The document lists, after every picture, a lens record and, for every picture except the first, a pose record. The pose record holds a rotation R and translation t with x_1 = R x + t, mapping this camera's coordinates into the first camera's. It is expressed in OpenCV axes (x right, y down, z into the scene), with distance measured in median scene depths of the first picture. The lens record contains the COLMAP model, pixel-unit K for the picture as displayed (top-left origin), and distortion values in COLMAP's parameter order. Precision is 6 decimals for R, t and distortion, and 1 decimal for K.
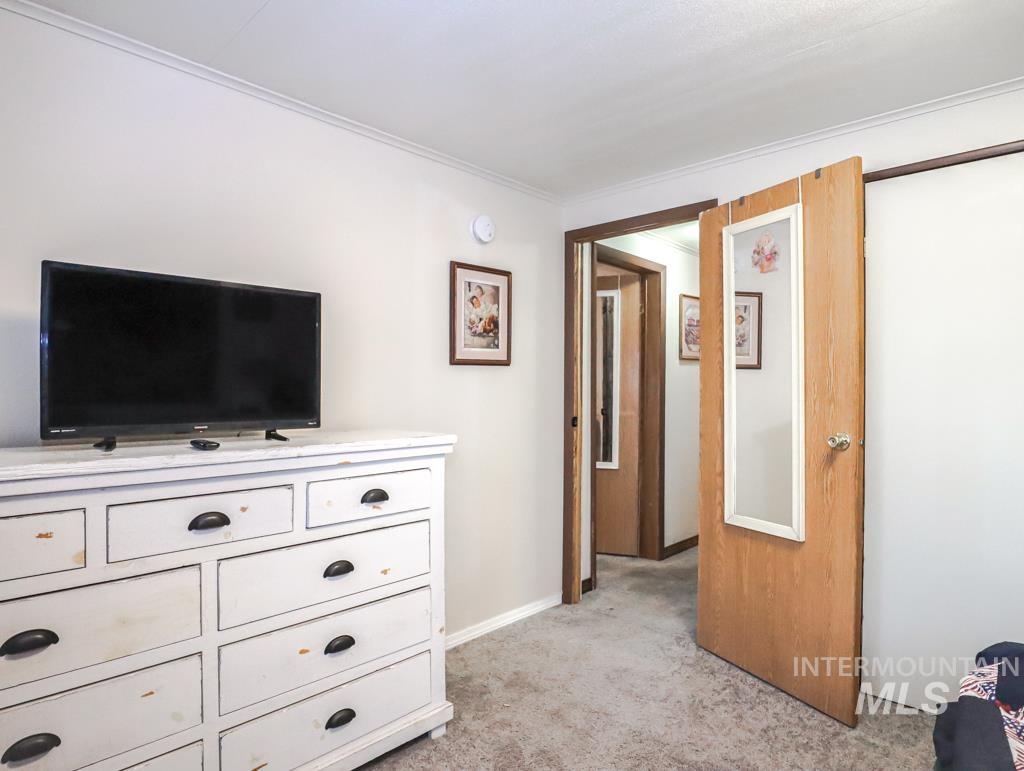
lens RADIAL K [[586.9, 0, 512.3], [0, 586.9, 389.0], [0, 0, 1]] dist [-0.046555, 0.010777]
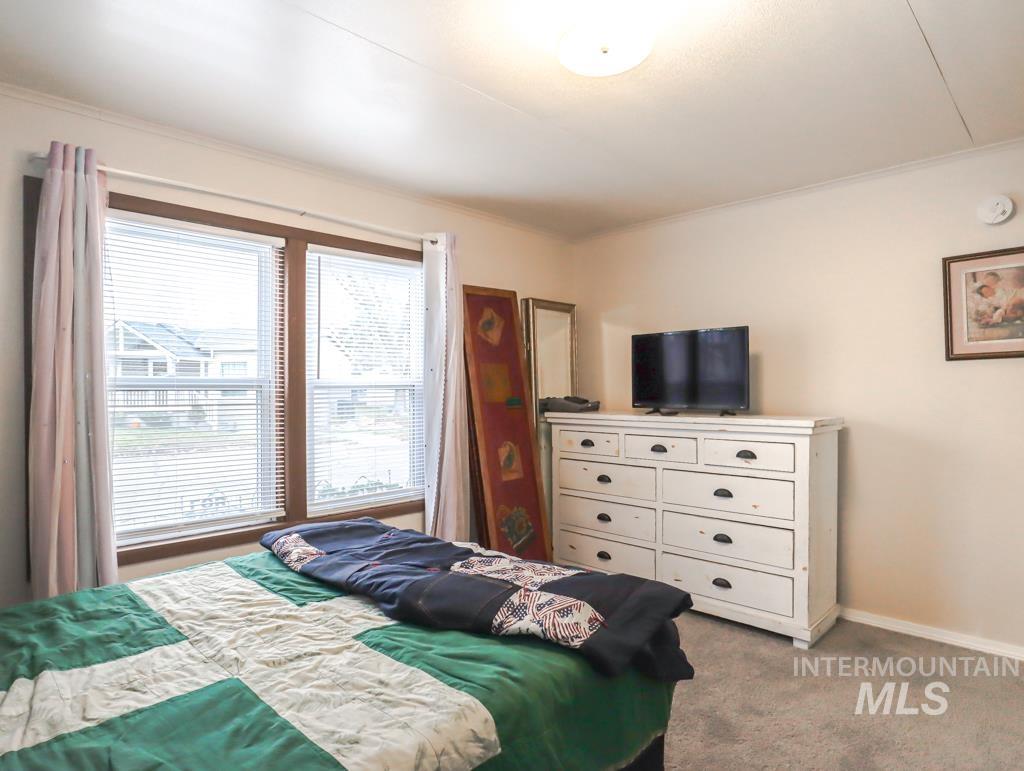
lens RADIAL K [[586.9, 0, 511.4], [0, 586.9, 386.3], [0, 0, 1]] dist [-0.046555, 0.010777]
pose [[-0.017356, -0.007294, -0.999823, 0.877311], [0.003867, 0.999965, -0.007363, 0.006980], [0.999842, -0.003994, -0.017327, 0.265329]]
